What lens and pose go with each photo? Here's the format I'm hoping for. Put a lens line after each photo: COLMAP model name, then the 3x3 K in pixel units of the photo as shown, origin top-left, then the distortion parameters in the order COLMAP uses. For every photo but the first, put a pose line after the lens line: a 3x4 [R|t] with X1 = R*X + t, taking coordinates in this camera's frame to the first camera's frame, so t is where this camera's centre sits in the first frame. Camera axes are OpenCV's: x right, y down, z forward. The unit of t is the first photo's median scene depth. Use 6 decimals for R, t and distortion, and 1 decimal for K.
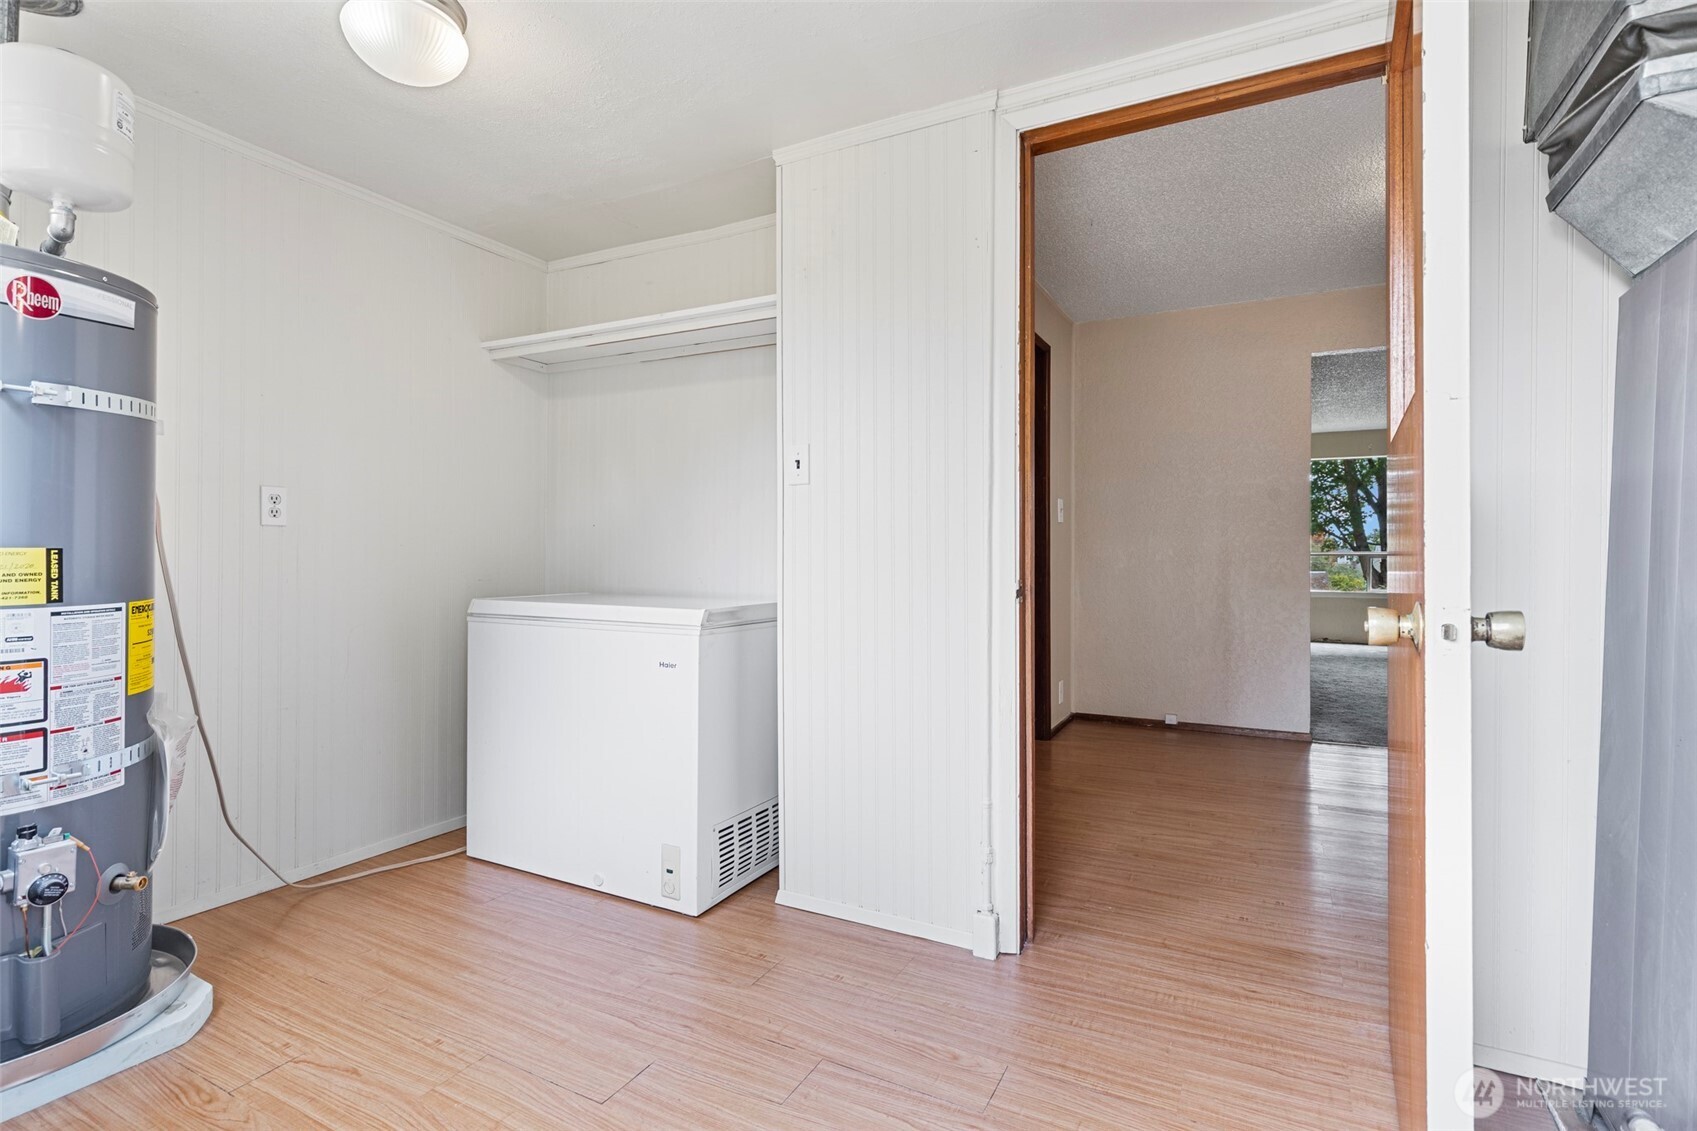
lens RADIAL K [[784.7, 0, 847.4], [0, 784.7, 565.5], [0, 0, 1]] dist [-0.004560, -0.000724]
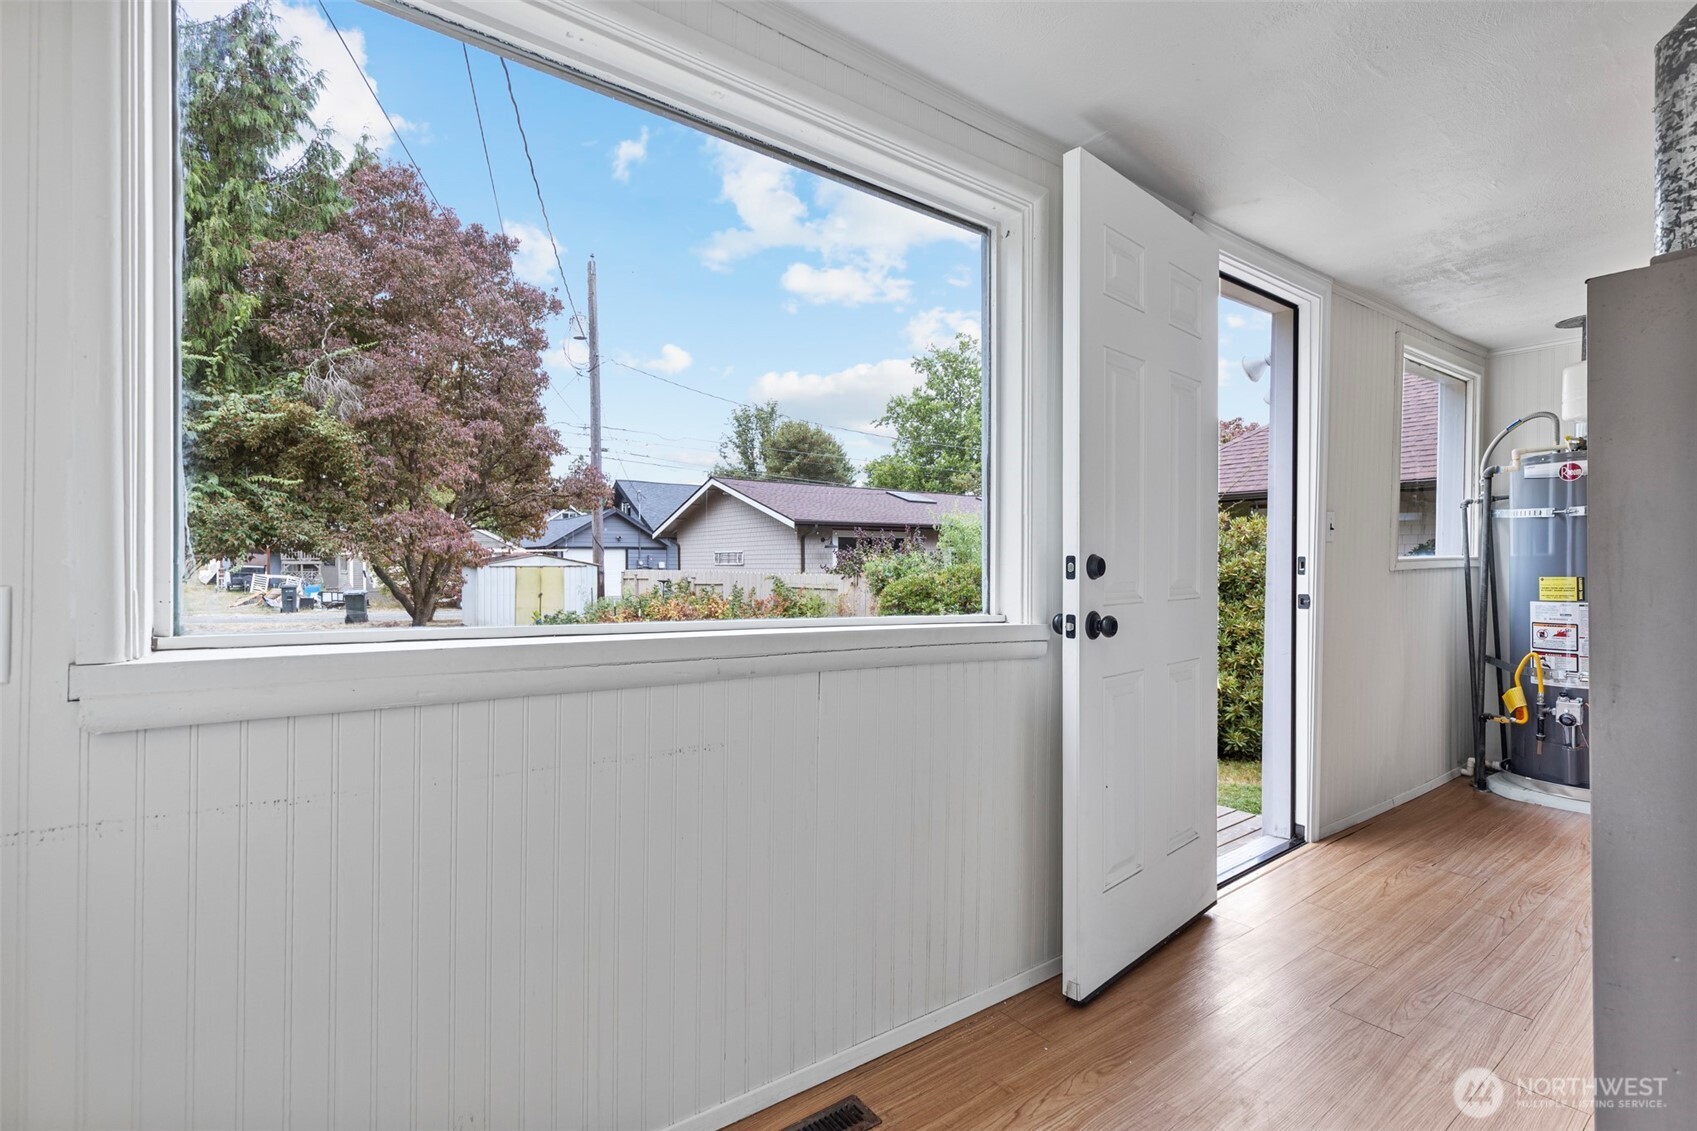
lens RADIAL K [[781.6, 0, 846.0], [0, 781.6, 573.2], [0, 0, 1]] dist [-0.000953, -0.001212]
pose [[-0.451107, -0.004375, -0.892459, 2.064711], [0.001489, 0.999983, -0.005654, -0.024470], [0.892469, -0.003880, -0.451092, 0.099554]]
